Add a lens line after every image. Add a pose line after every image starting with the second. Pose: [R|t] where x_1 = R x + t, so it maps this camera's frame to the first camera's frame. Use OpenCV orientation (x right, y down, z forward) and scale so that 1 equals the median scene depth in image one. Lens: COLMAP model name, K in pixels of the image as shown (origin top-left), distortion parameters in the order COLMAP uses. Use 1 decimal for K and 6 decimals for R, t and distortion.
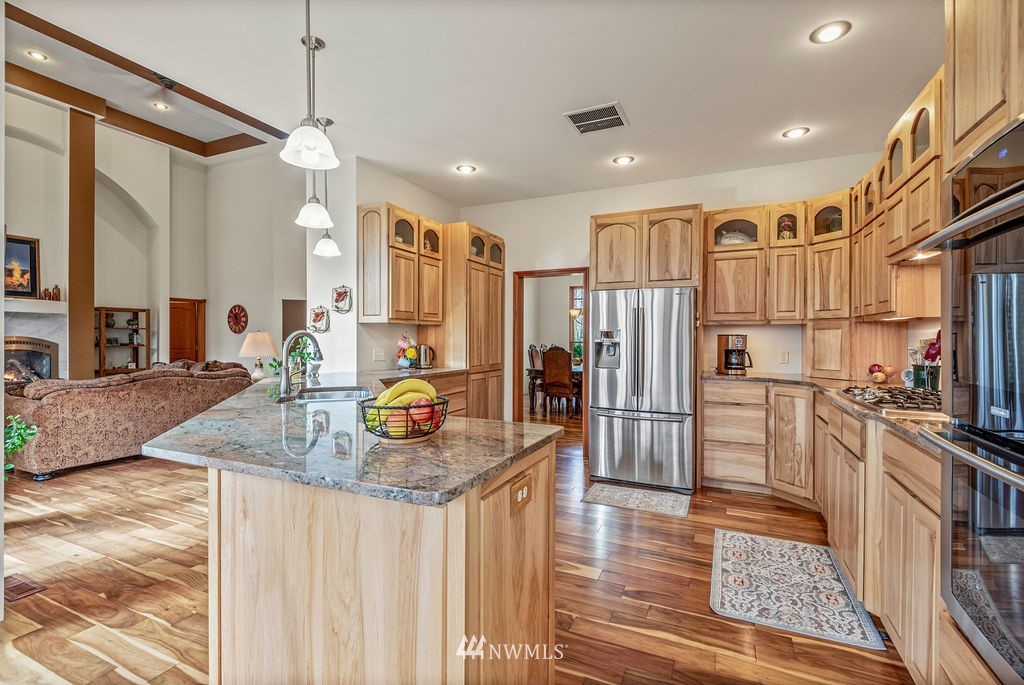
lens RADIAL K [[473.0, 0, 508.5], [0, 473.0, 333.8], [0, 0, 1]] dist [0.016922, -0.003468]
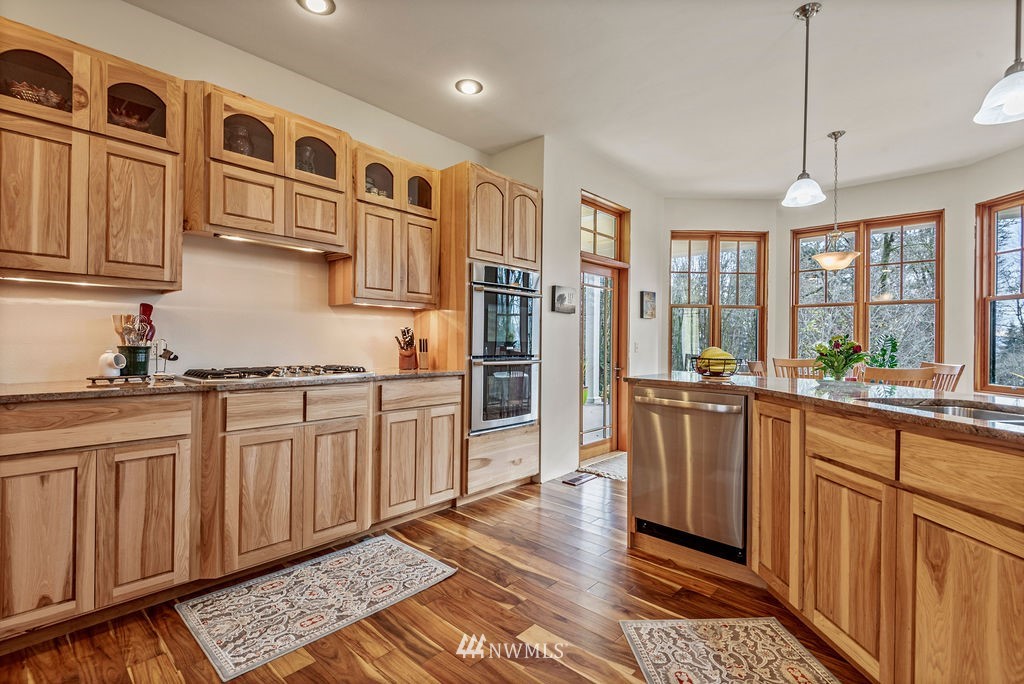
lens RADIAL K [[473.0, 0, 508.3], [0, 473.0, 343.1], [0, 0, 1]] dist [0.016922, -0.003468]
pose [[-0.950573, -0.010288, 0.310330, -0.005780], [-0.012804, 0.999900, -0.006072, 0.037510], [-0.310237, -0.009745, -0.950609, 1.080689]]
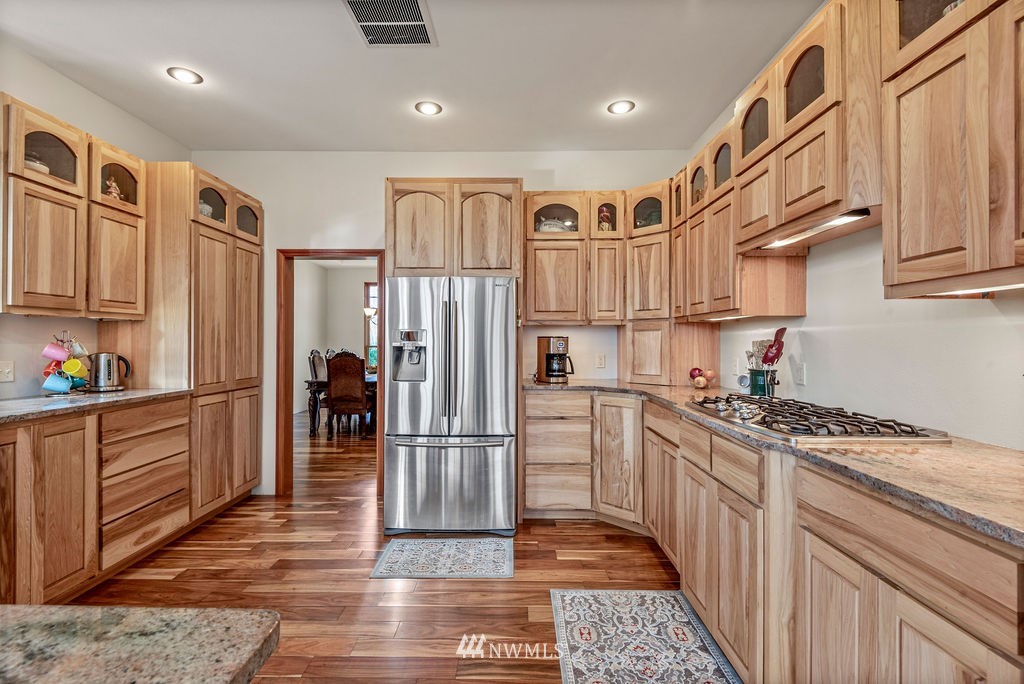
lens RADIAL K [[473.0, 0, 510.9], [0, 473.0, 341.0], [0, 0, 1]] dist [0.016922, -0.003468]
pose [[0.912032, -0.002661, 0.410111, 0.050536], [-0.000383, 0.999973, 0.007341, 0.003672], [-0.410119, -0.006852, 0.912006, 0.258768]]
